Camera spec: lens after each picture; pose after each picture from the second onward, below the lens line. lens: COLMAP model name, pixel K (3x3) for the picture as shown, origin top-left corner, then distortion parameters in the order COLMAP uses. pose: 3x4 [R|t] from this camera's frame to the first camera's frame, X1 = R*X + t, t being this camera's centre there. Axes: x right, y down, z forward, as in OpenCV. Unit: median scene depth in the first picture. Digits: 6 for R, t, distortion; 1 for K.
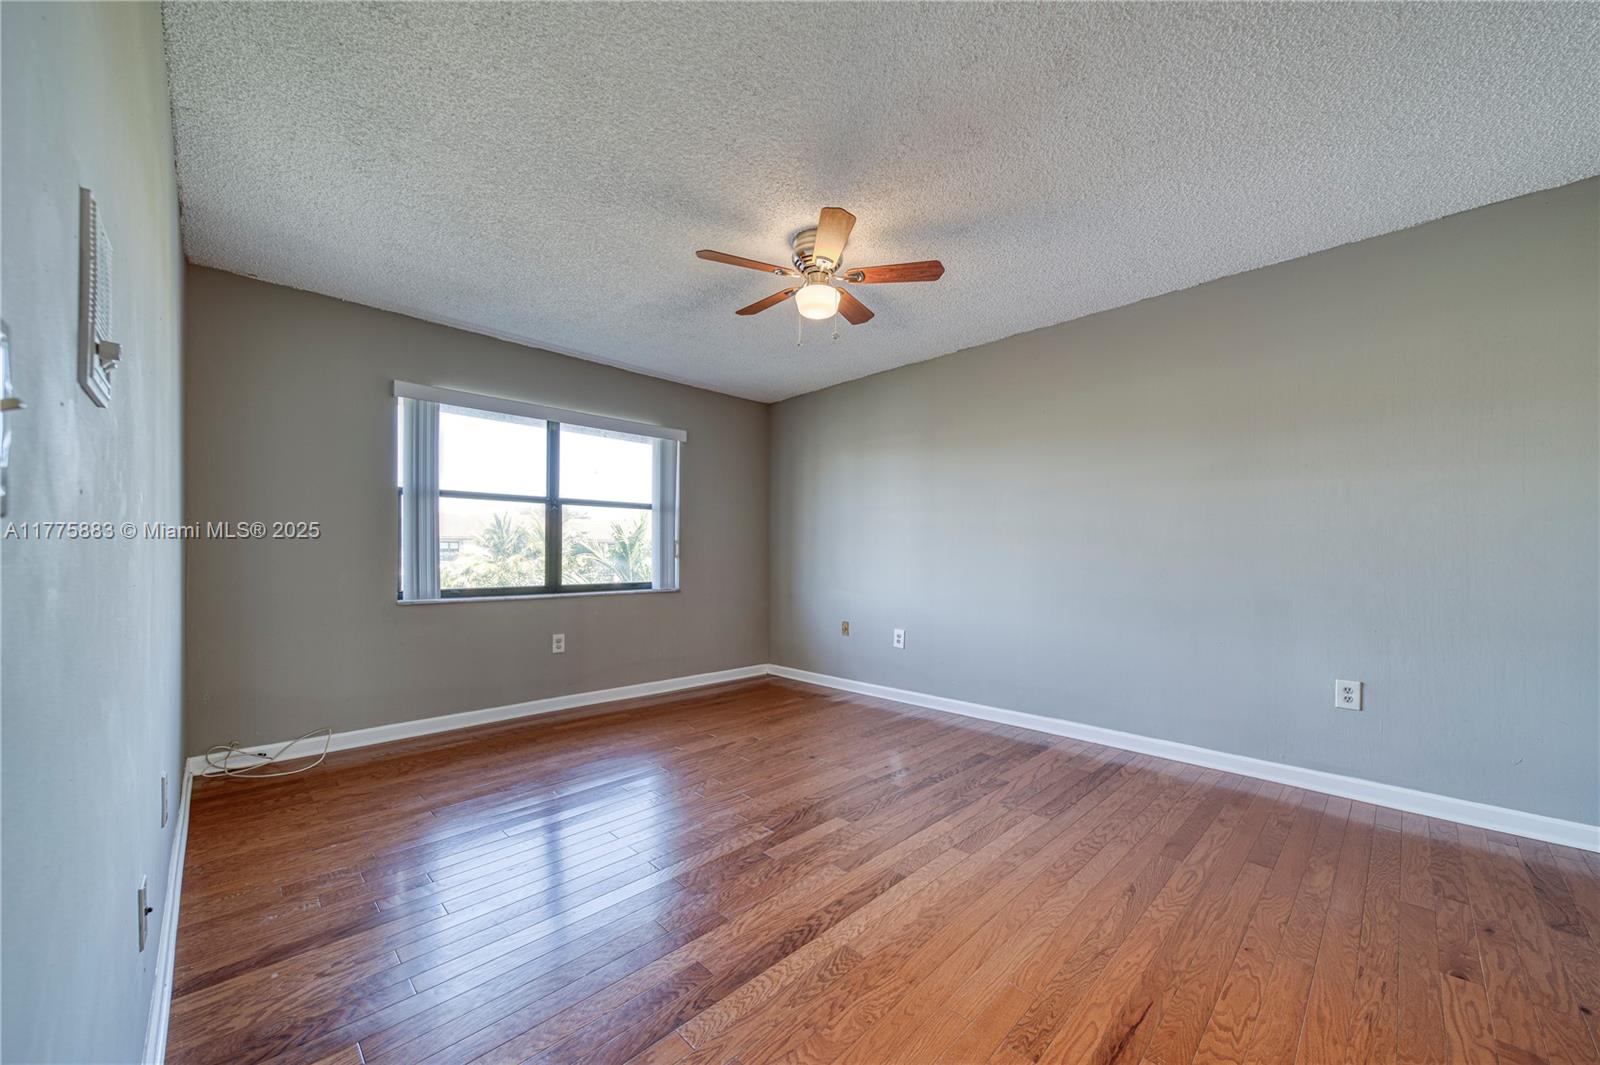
lens RADIAL K [[579.9, 0, 792.5], [0, 579.9, 545.0], [0, 0, 1]] dist [0.001606, 0.000001]
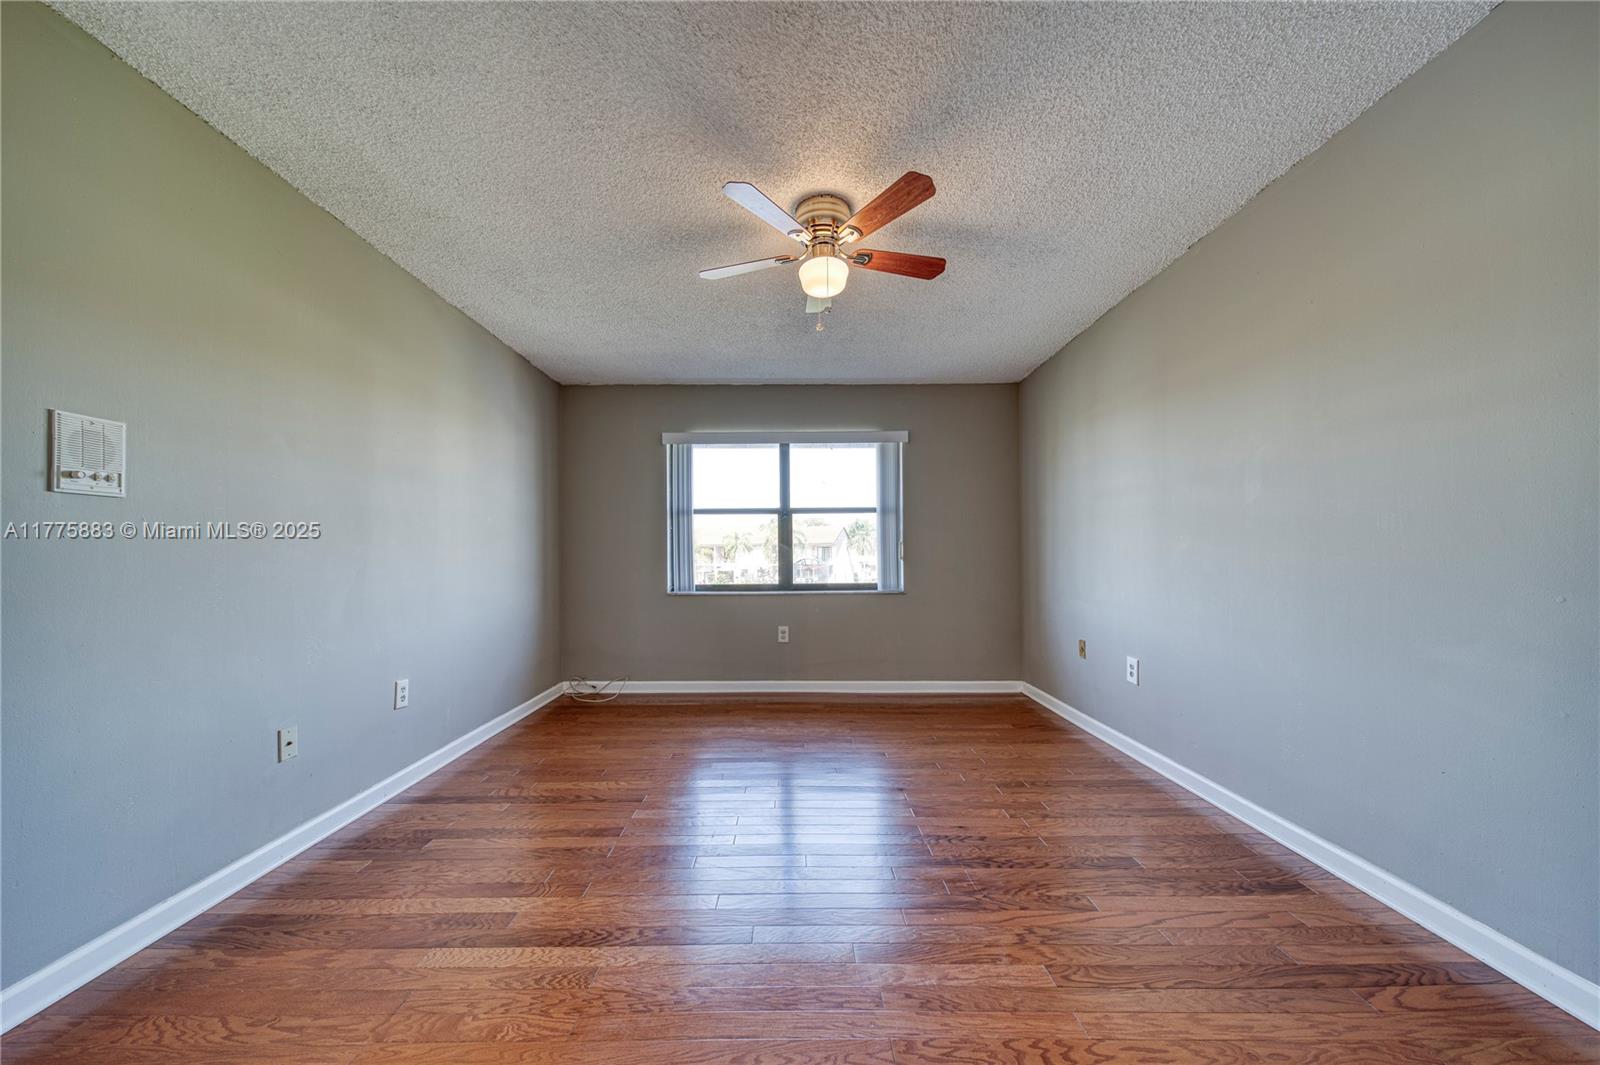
lens RADIAL K [[546.5, 0, 769.1], [0, 546.5, 541.8], [0, 0, 1]] dist [-0.000684, -0.000098]
pose [[0.720576, -0.026299, -0.692877, 0.335610], [0.020765, 0.999651, -0.016348, 0.002831], [0.693065, -0.002607, 0.720870, 0.195923]]
